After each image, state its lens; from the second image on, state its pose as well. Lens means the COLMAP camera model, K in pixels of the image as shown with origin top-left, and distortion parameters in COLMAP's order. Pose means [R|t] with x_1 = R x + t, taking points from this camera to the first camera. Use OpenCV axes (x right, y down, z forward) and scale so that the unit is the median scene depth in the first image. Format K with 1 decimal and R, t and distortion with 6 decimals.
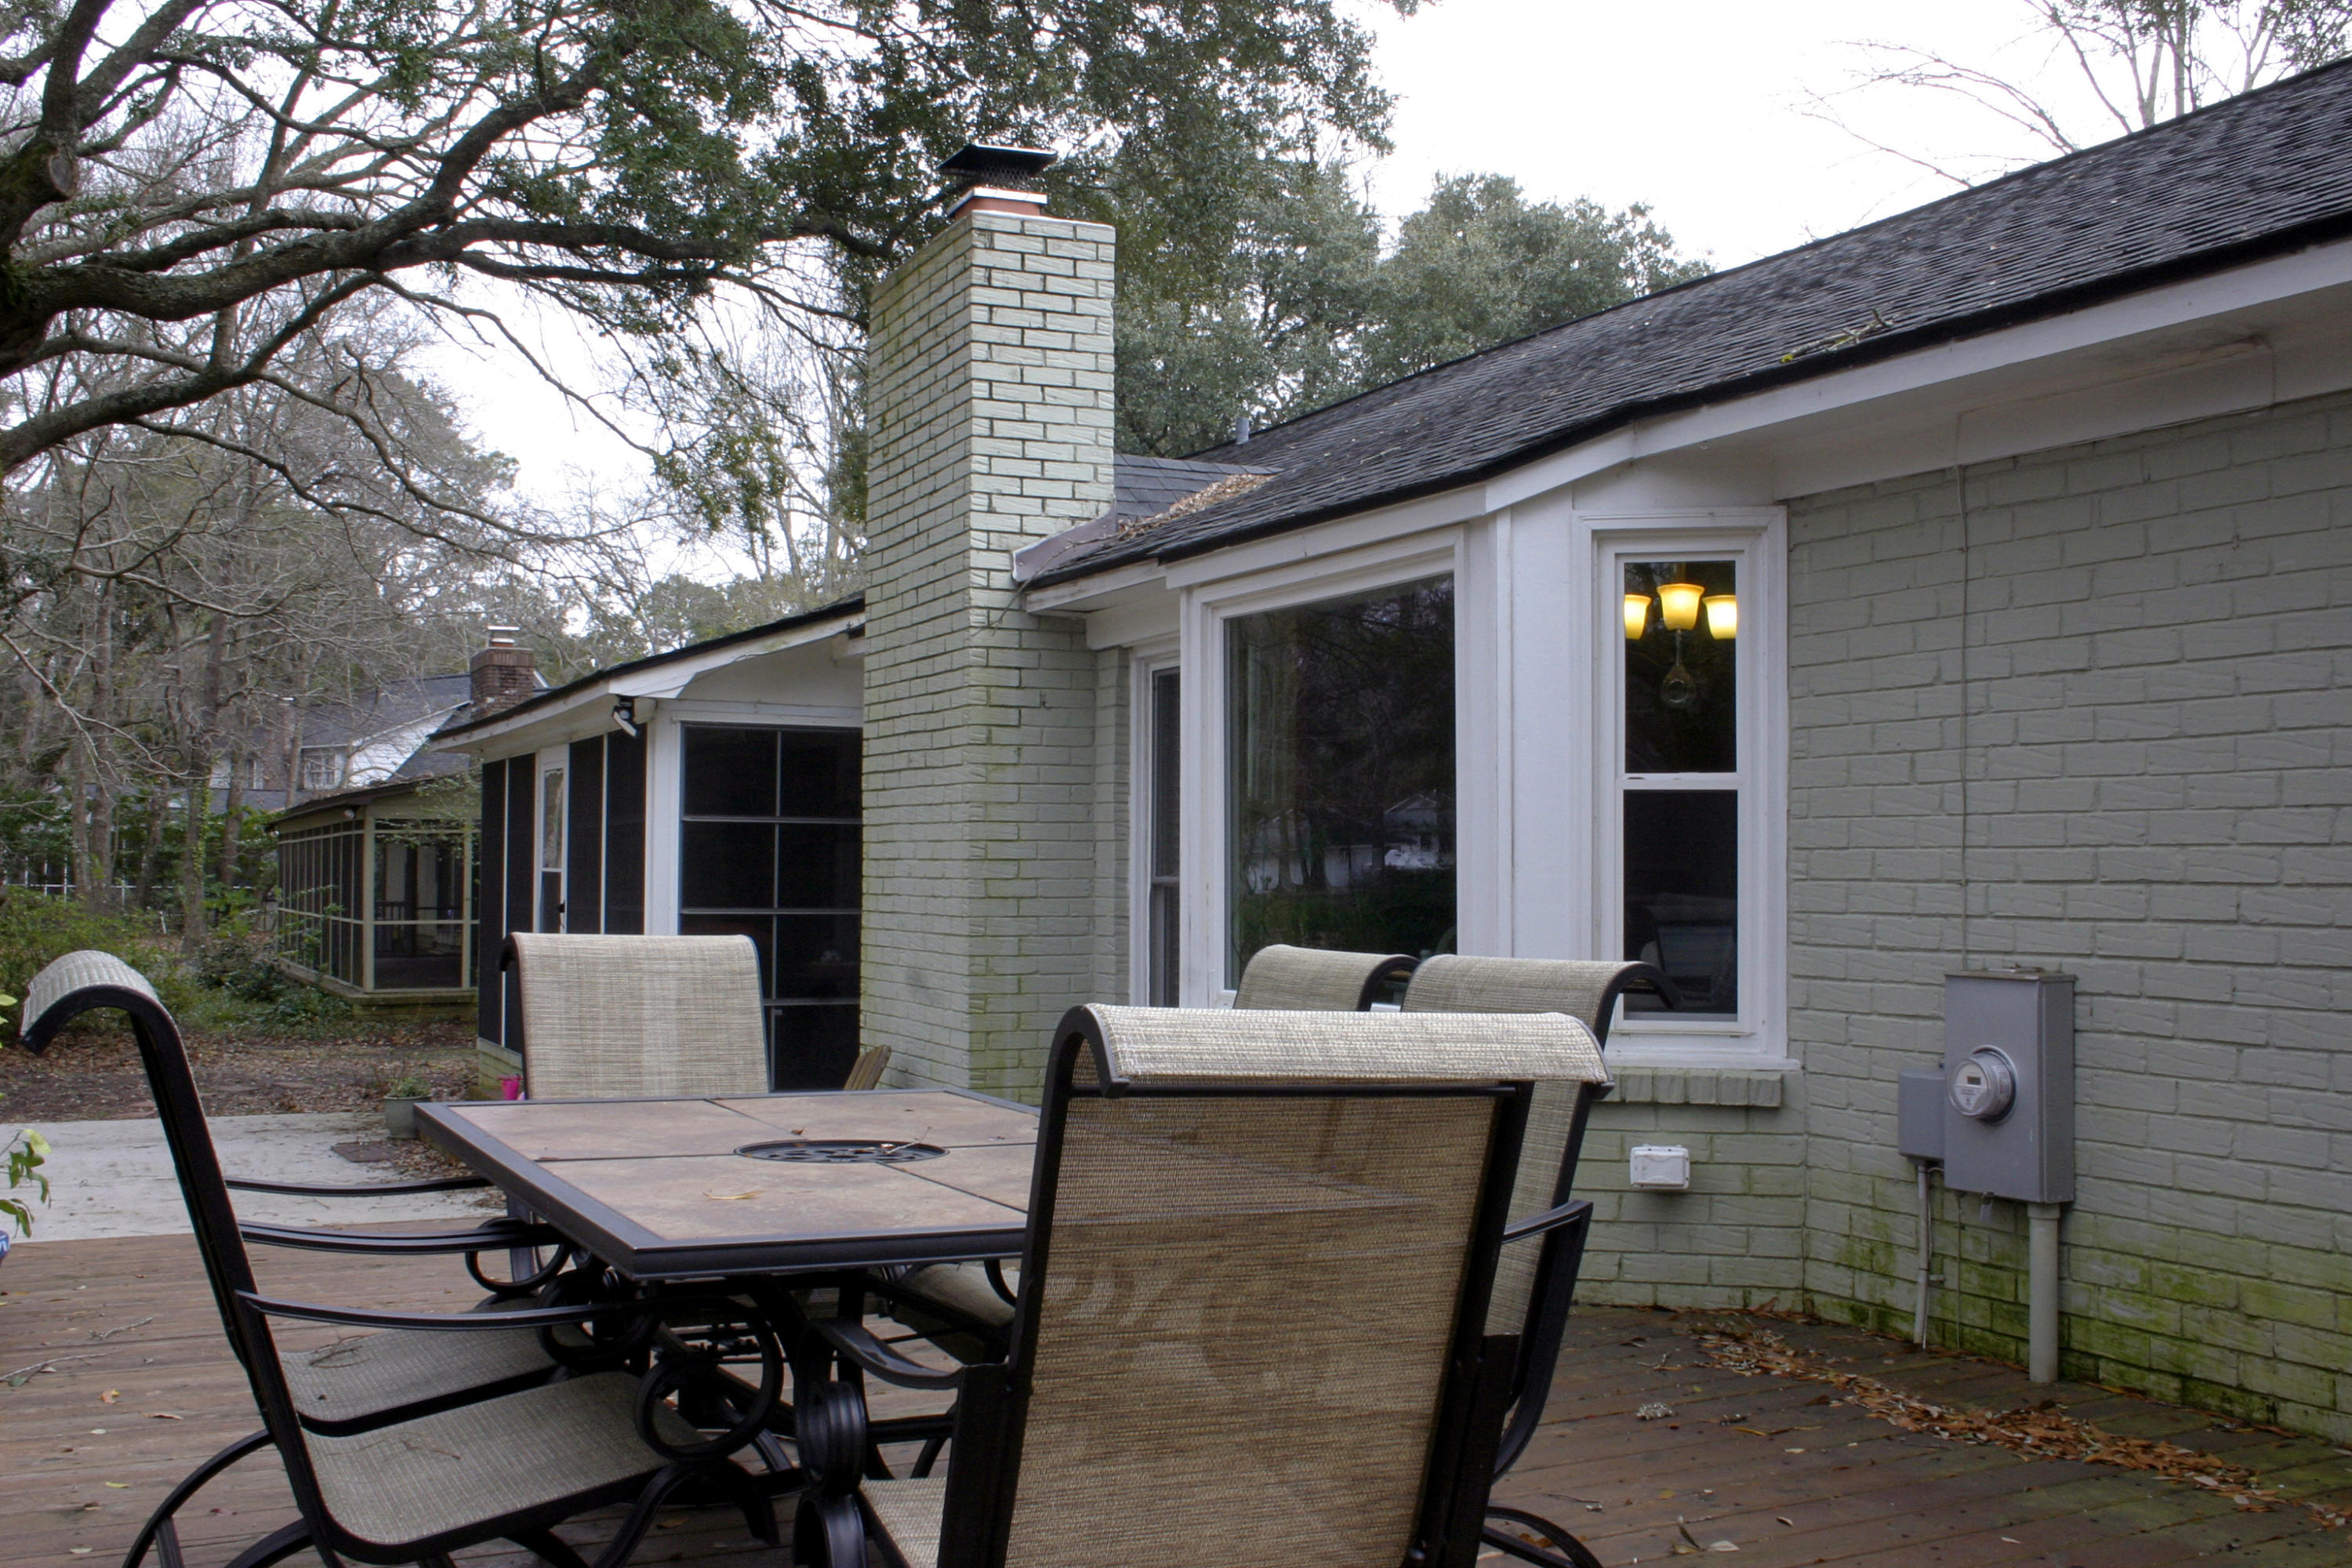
lens RADIAL K [[2387.4, 0, 1176.0], [0, 2387.4, 784.0], [0, 0, 1]] dist [-0.105824, 0.010724]
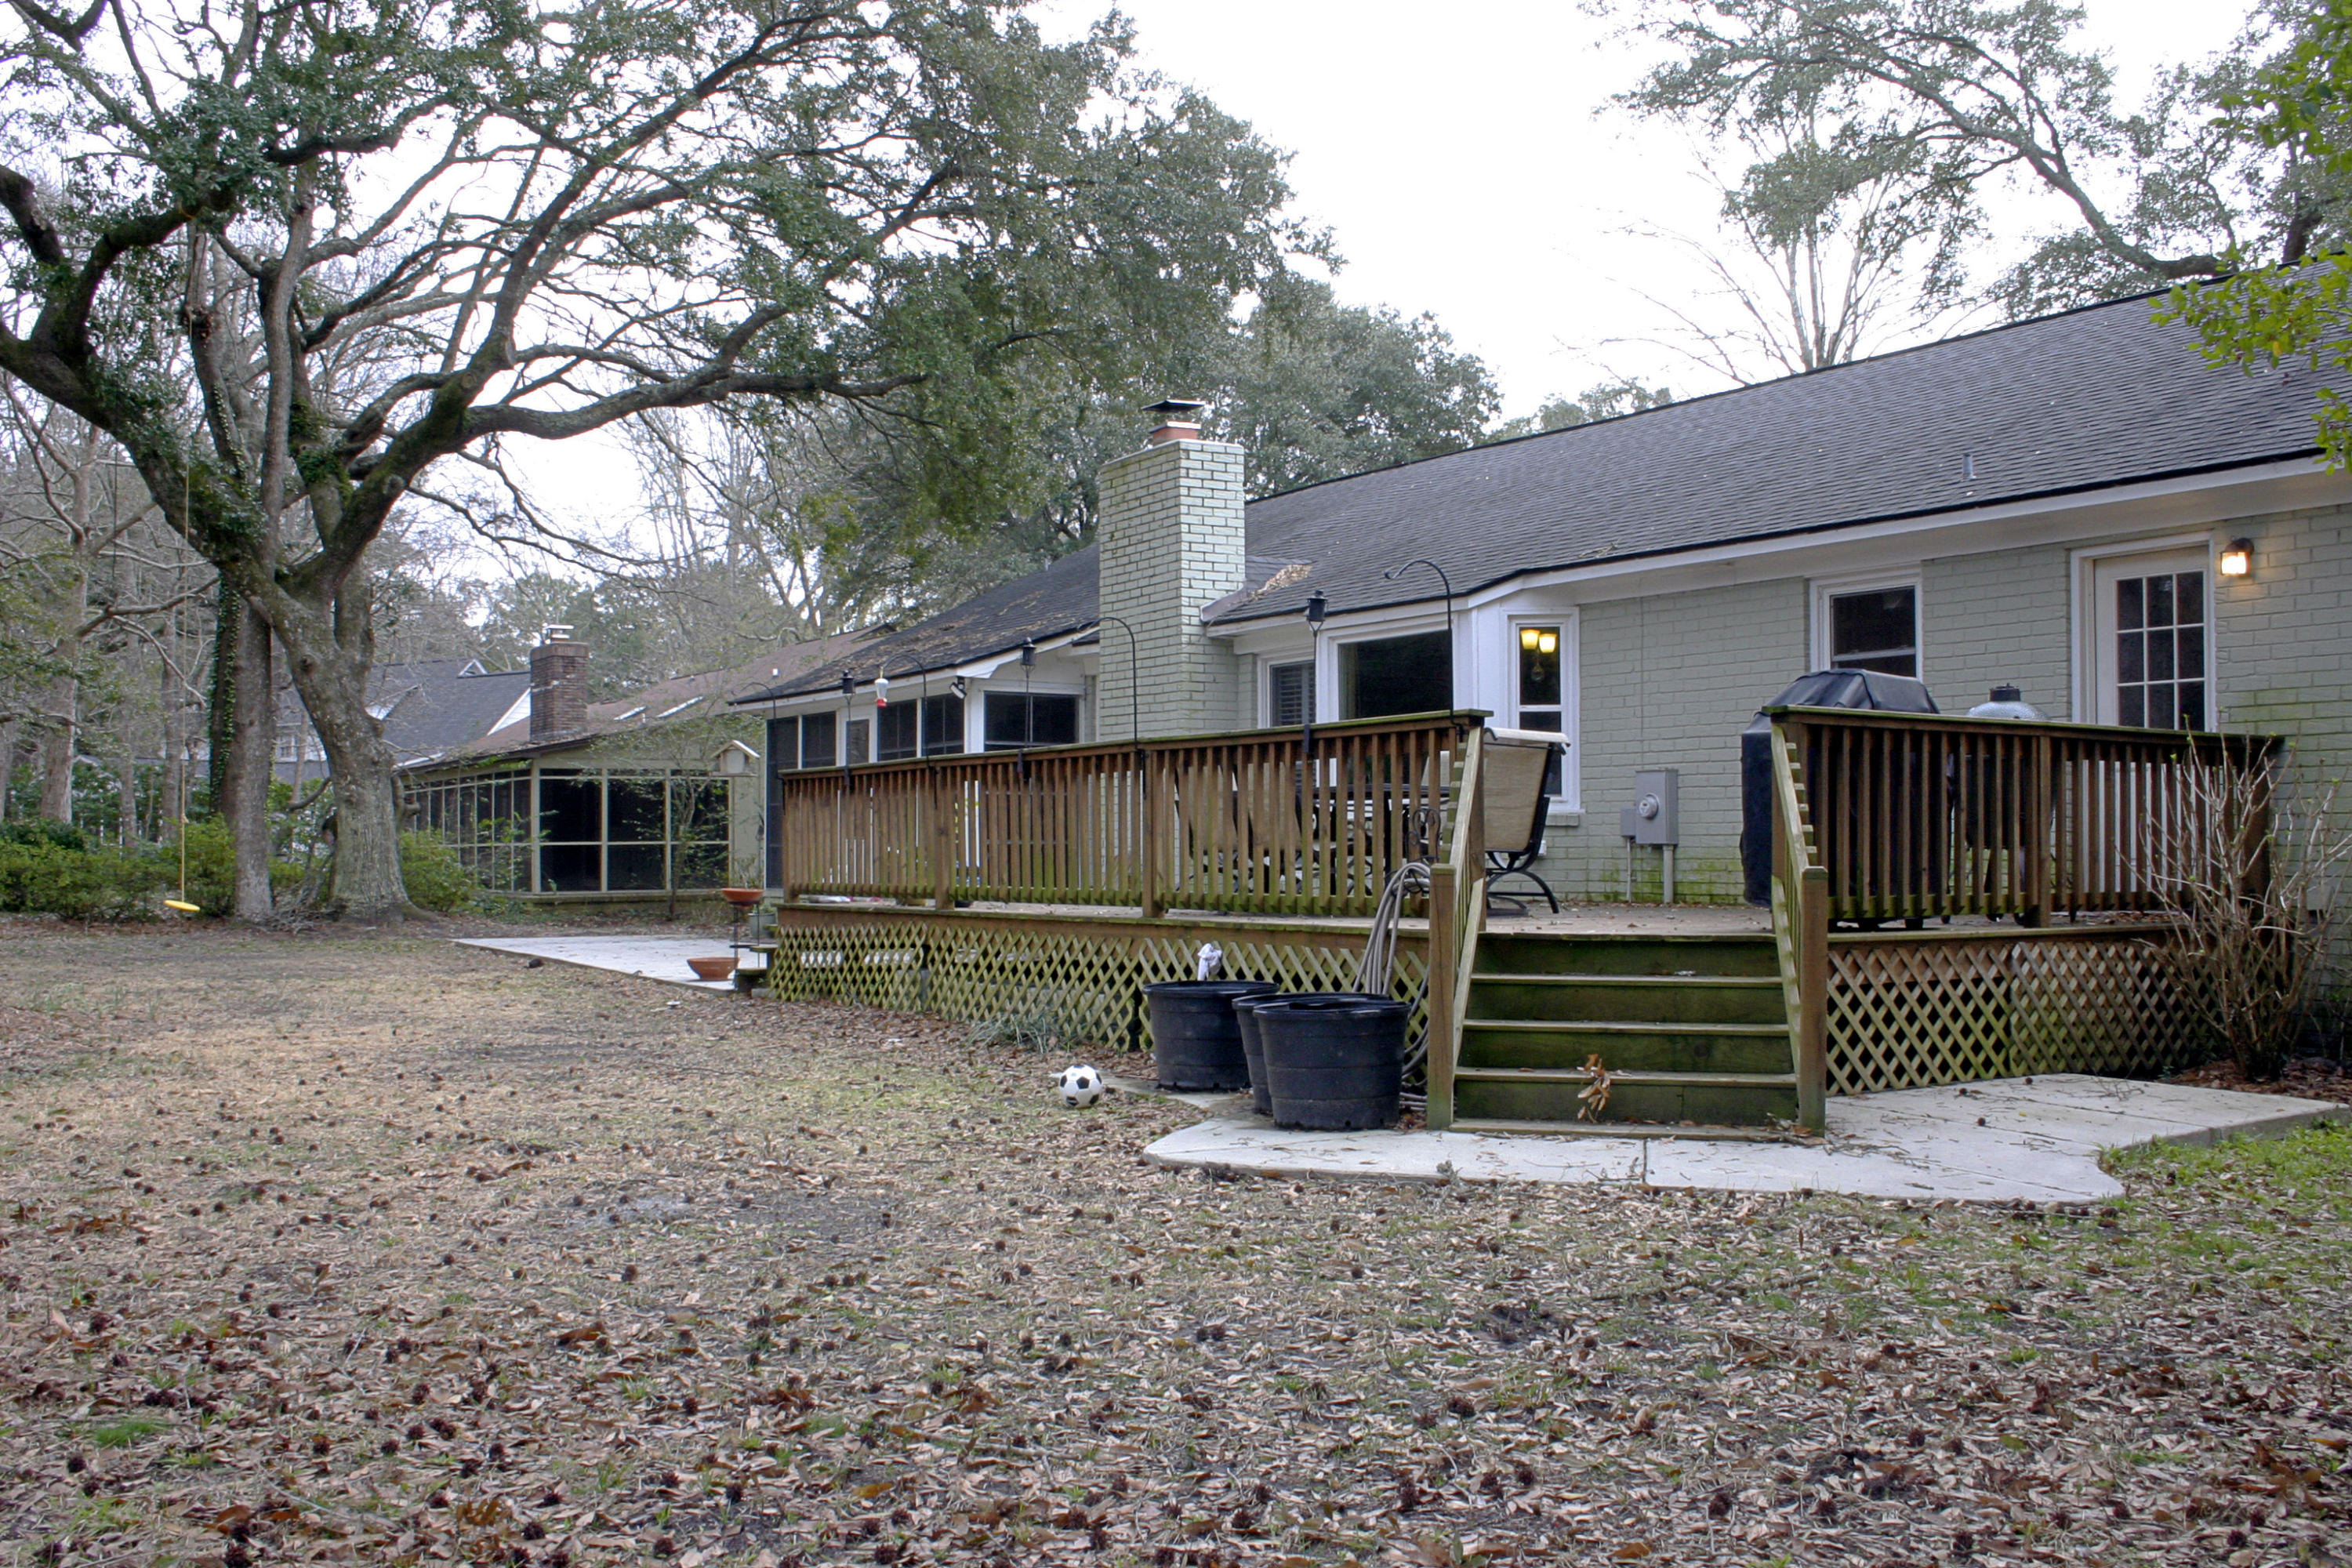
lens RADIAL K [[2361.2, 0, 1176.0], [0, 2361.2, 784.0], [0, 0, 1]] dist [-0.138120, -0.003053]
pose [[0.993906, -0.003716, 0.110171, -0.317231], [0.002988, 0.999973, 0.006769, 0.042373], [-0.110193, -0.006399, 0.993890, -1.035793]]
